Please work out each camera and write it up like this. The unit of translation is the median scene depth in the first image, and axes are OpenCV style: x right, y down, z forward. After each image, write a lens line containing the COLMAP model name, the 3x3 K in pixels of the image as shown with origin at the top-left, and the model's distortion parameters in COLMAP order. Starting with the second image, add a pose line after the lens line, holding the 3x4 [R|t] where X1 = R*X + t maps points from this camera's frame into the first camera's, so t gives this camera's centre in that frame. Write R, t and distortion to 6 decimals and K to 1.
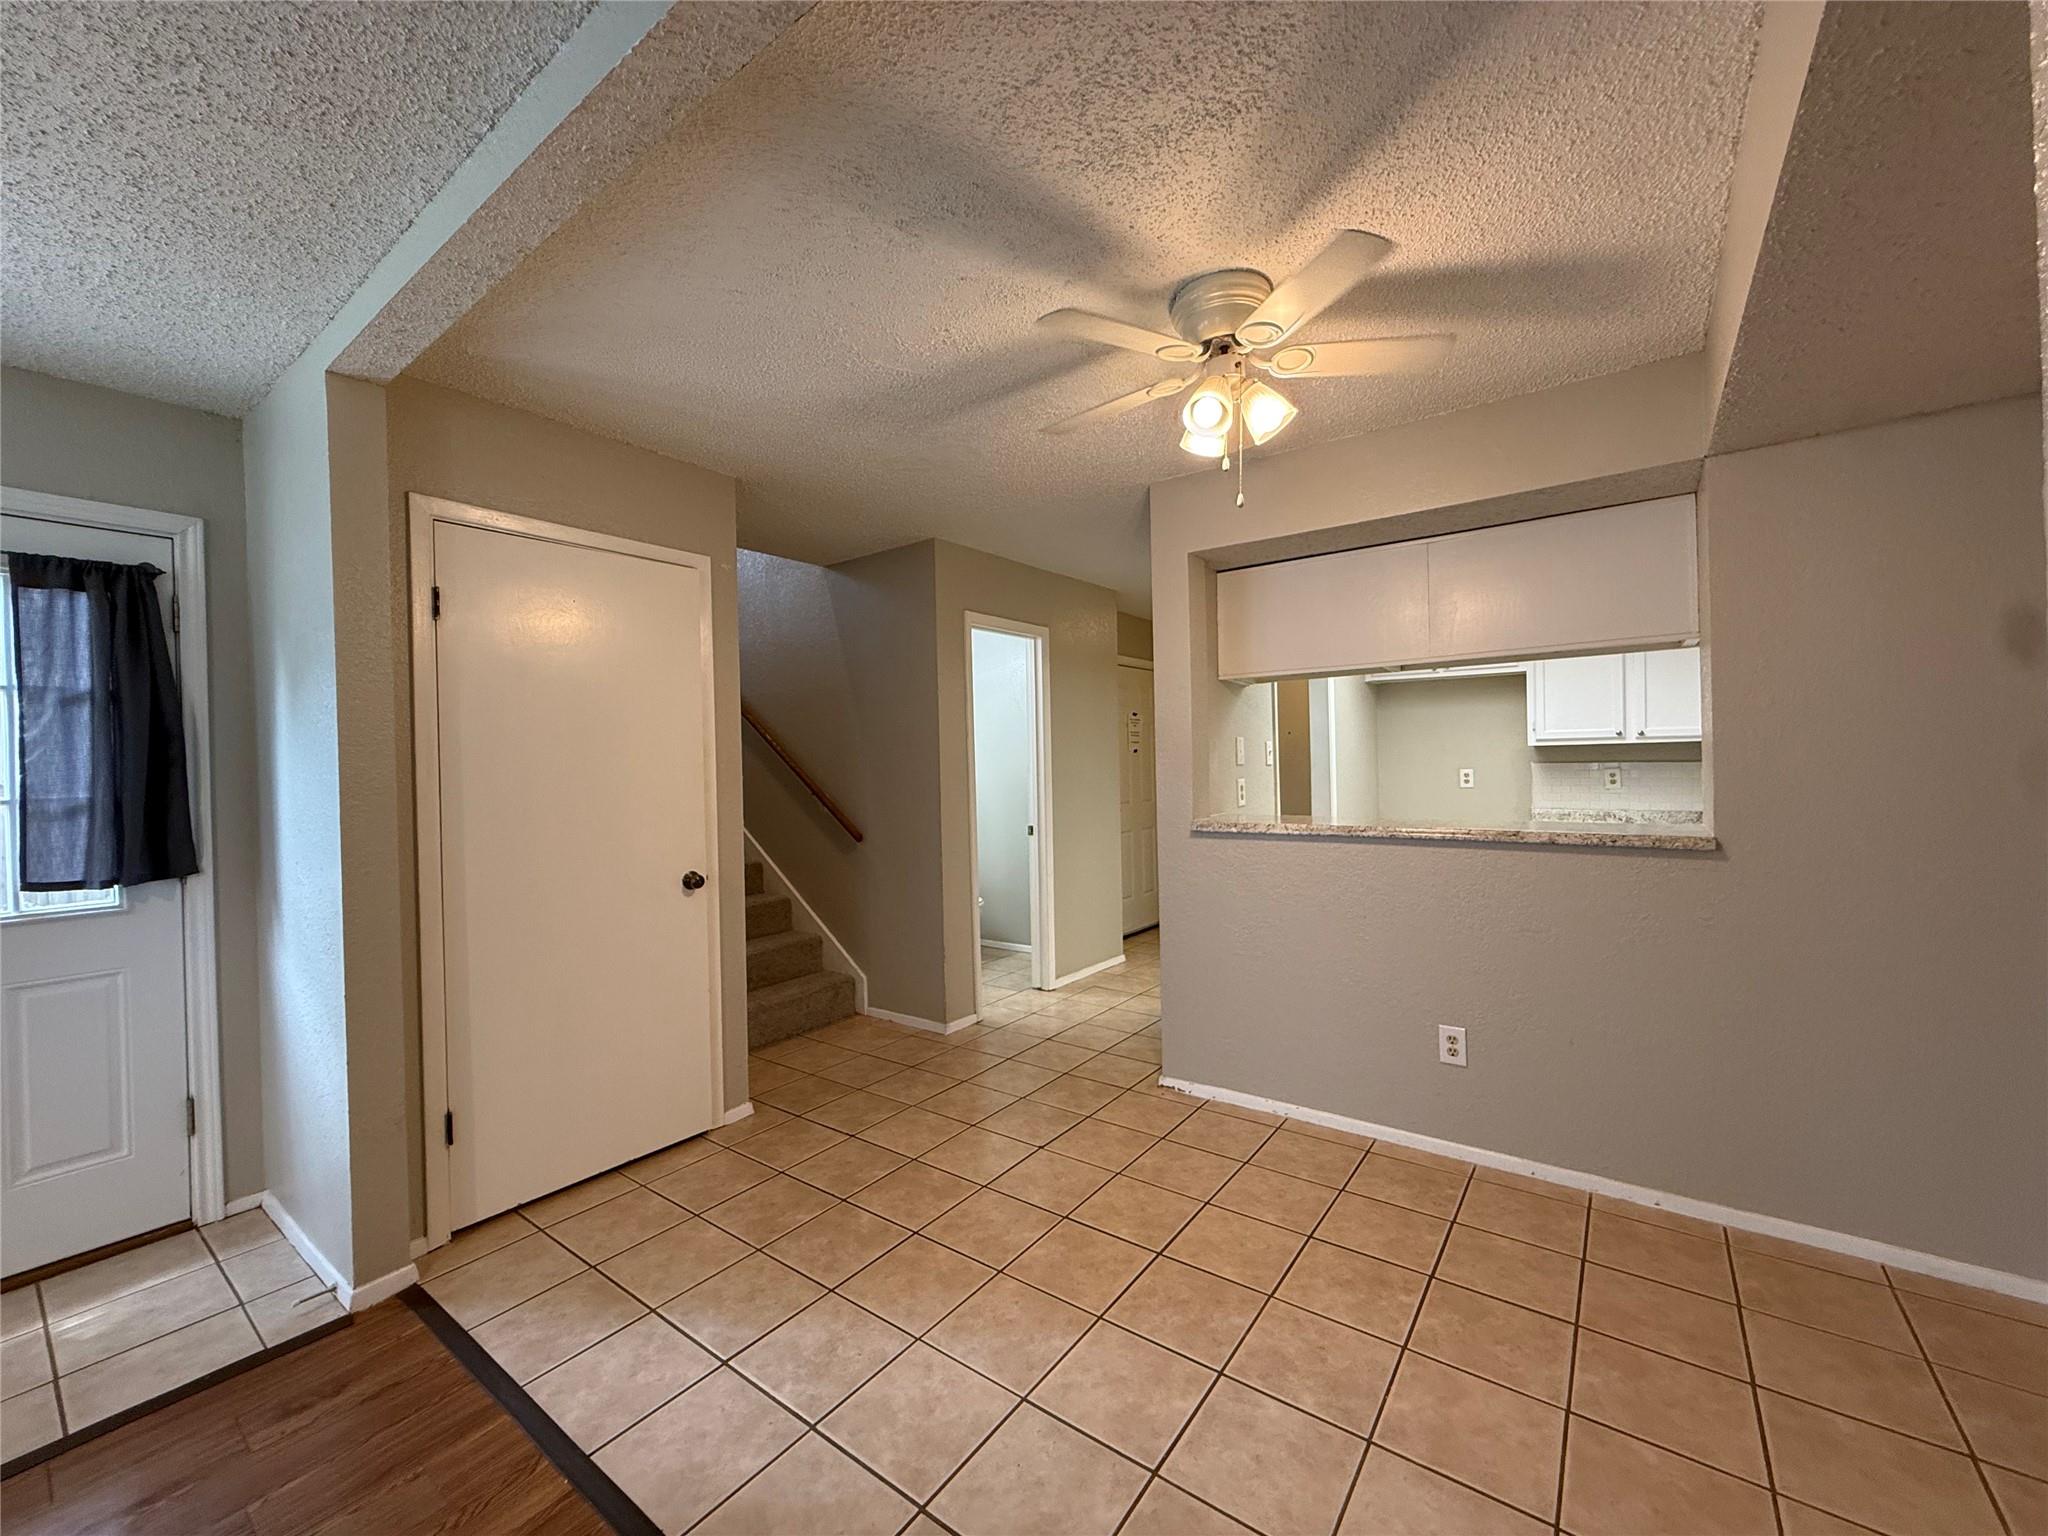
lens RADIAL K [[817.4, 0, 1019.4], [0, 817.4, 763.5], [0, 0, 1]] dist [0.000742, 0.000168]
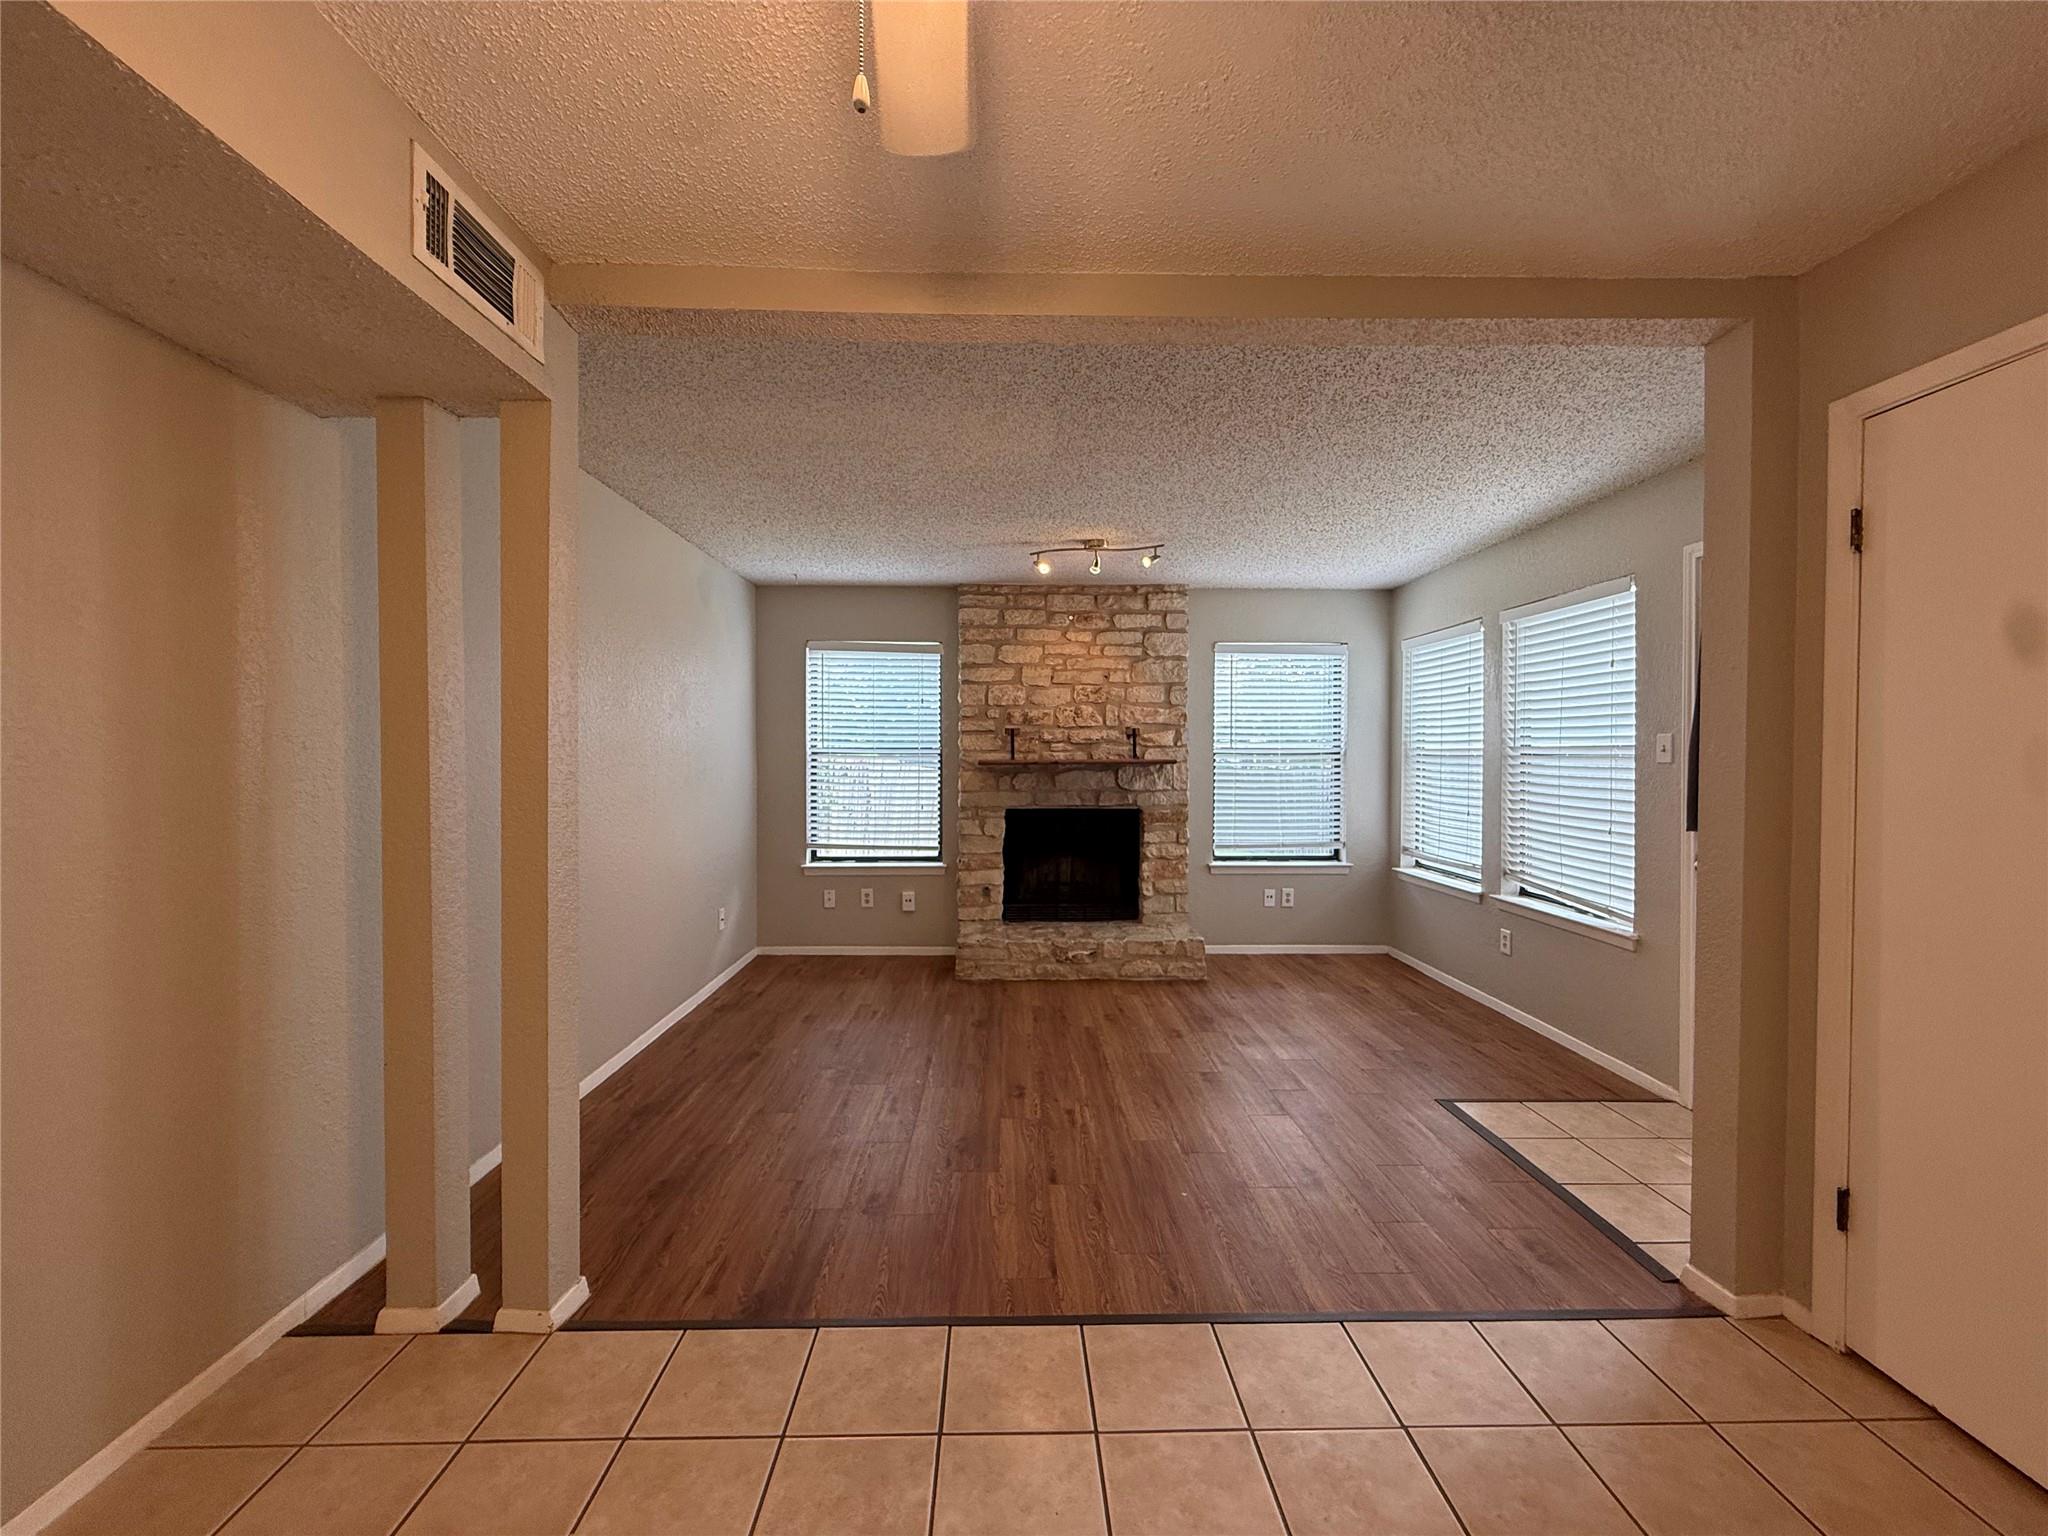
lens RADIAL K [[817.4, 0, 1019.5], [0, 817.4, 765.4], [0, 0, 1]] dist [0.000742, 0.000168]
pose [[-0.786146, 0.028681, -0.617375, 0.396306], [0.012386, 0.999453, 0.030658, -0.009016], [0.617917, 0.016455, -0.786071, 1.155621]]
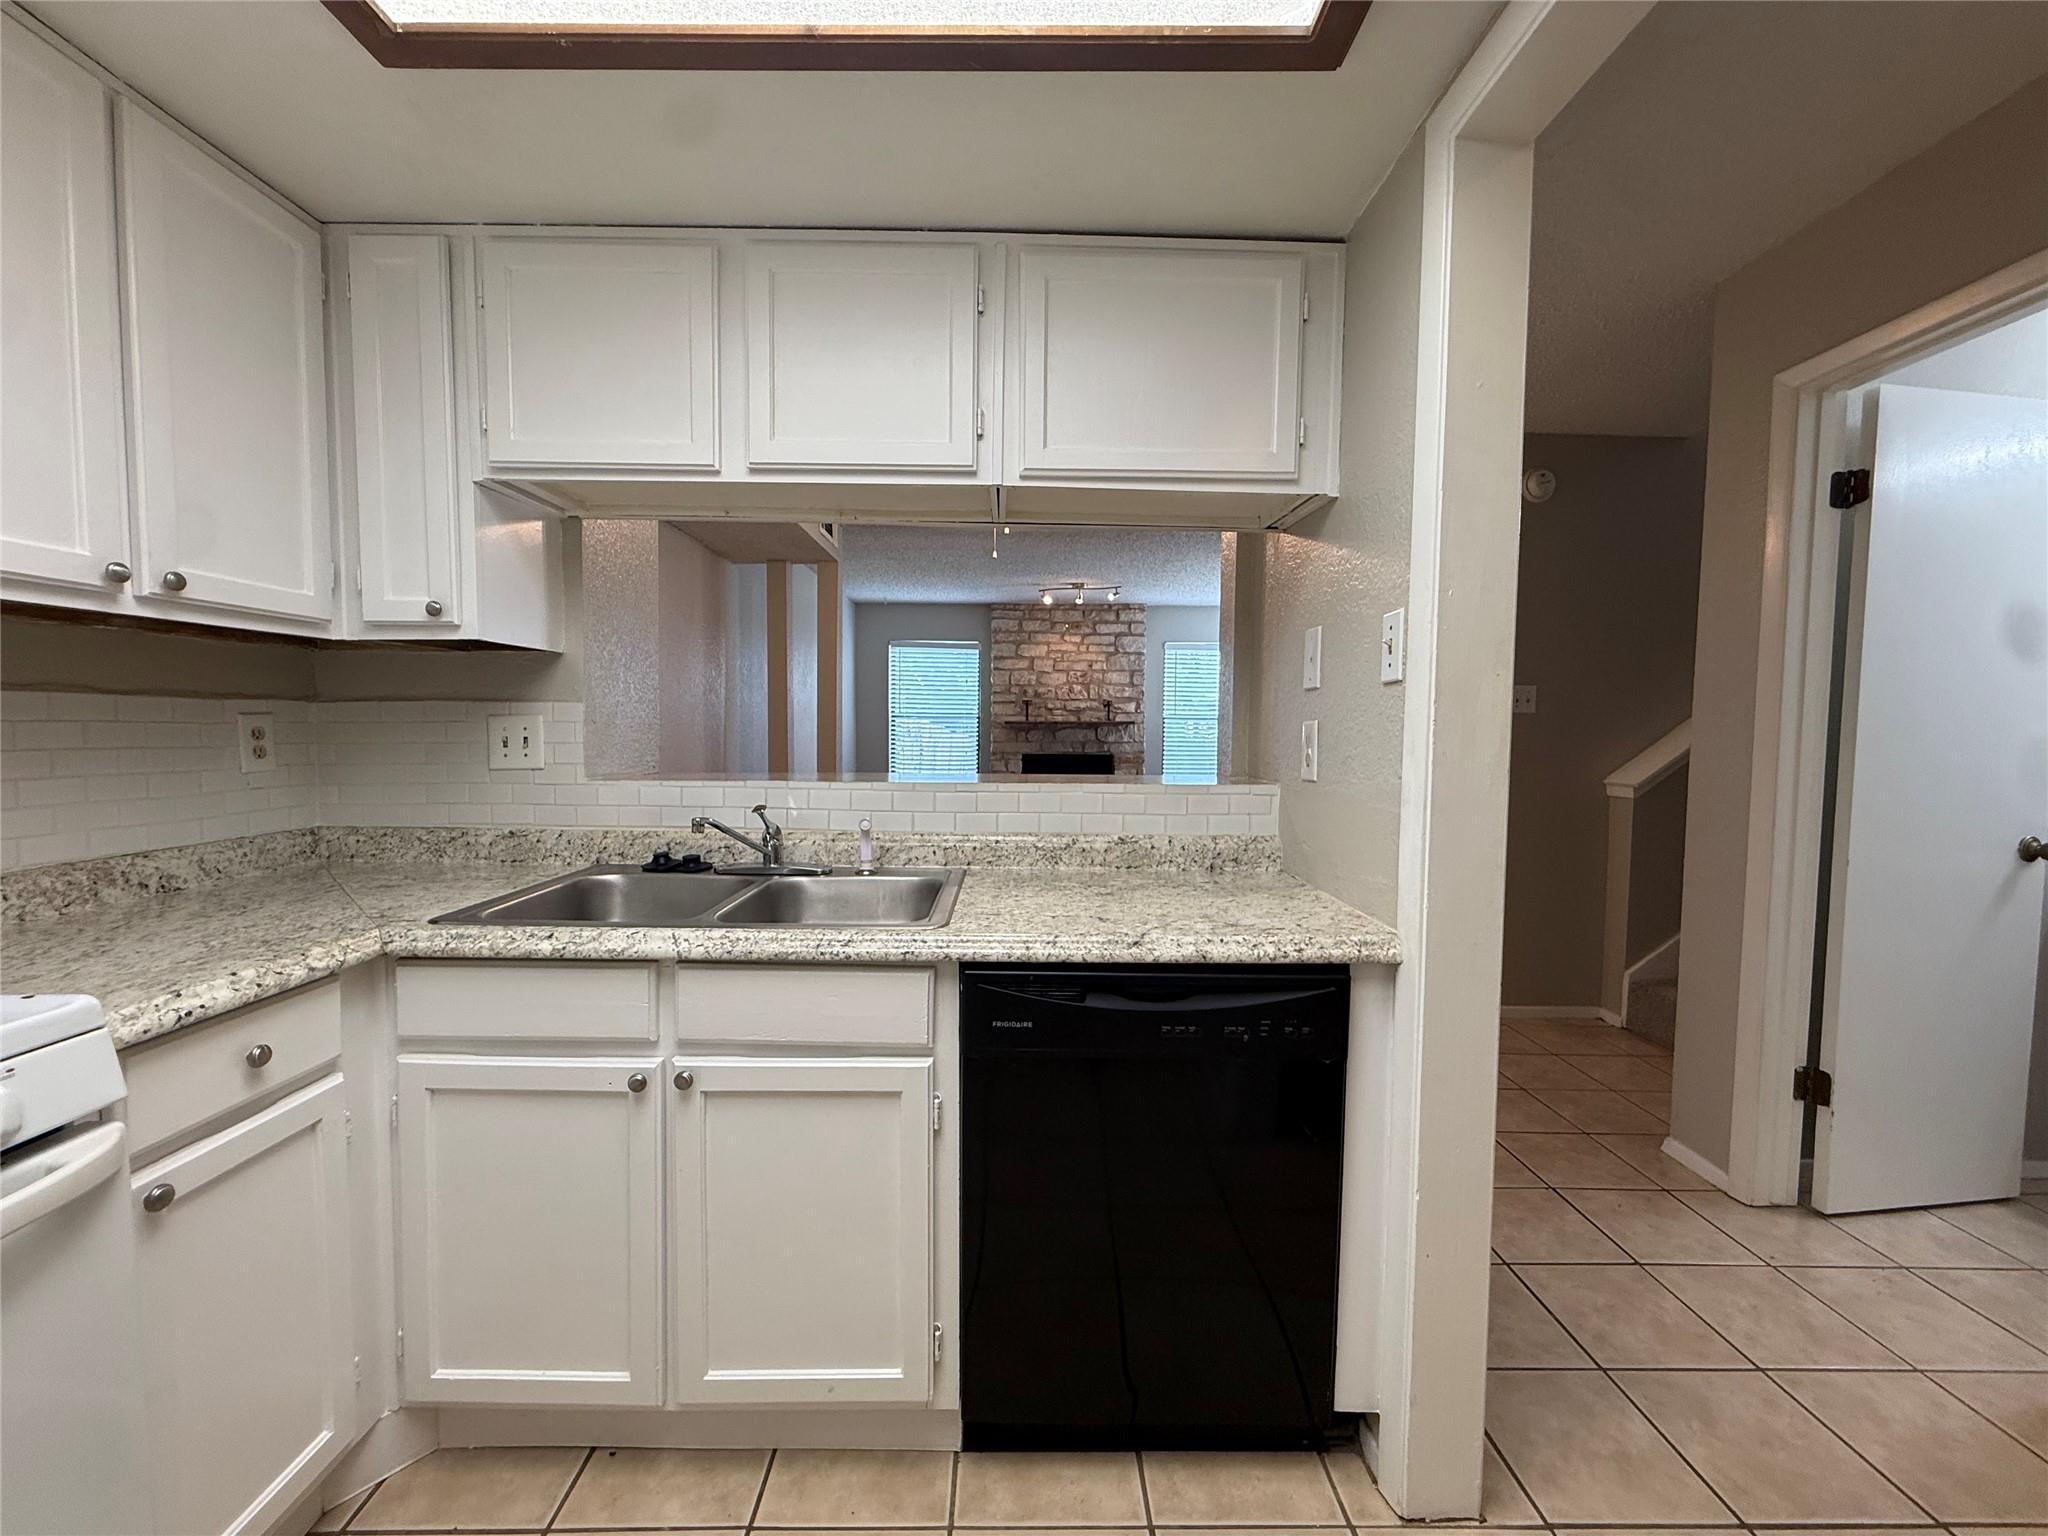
lens RADIAL K [[817.4, 0, 1021.2], [0, 817.4, 766.7], [0, 0, 1]] dist [0.000742, 0.000168]
pose [[-0.796722, 0.043964, -0.602744, 1.117884], [0.006472, 0.997914, 0.064233, 0.016496], [0.604311, 0.047275, -0.795345, 2.097742]]
